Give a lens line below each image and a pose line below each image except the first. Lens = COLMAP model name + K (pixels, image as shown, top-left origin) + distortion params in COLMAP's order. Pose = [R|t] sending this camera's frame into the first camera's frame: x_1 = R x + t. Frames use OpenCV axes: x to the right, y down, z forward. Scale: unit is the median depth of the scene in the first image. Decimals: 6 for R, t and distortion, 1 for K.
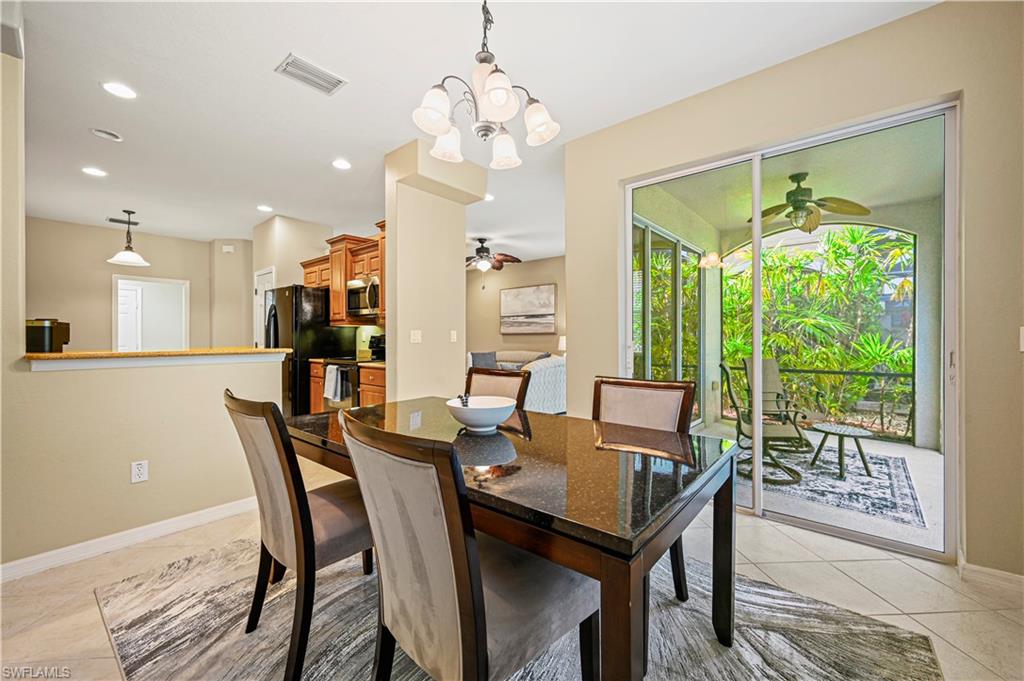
lens RADIAL K [[411.8, 0, 513.1], [0, 411.8, 338.7], [0, 0, 1]] dist [0.002057, 0.000120]
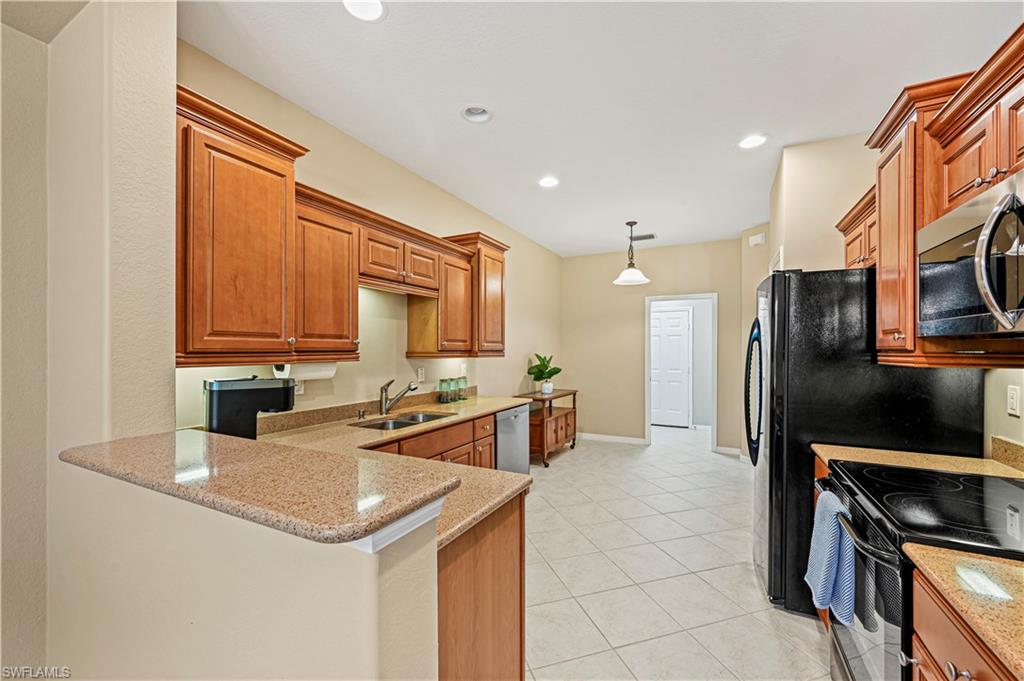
lens RADIAL K [[411.8, 0, 513.0], [0, 411.8, 347.9], [0, 0, 1]] dist [0.002057, 0.000120]
pose [[0.241816, -0.003449, -0.970316, -0.161364], [-0.003755, 0.999983, -0.004490, -0.043252], [0.970315, 0.004729, 0.241799, 0.591412]]
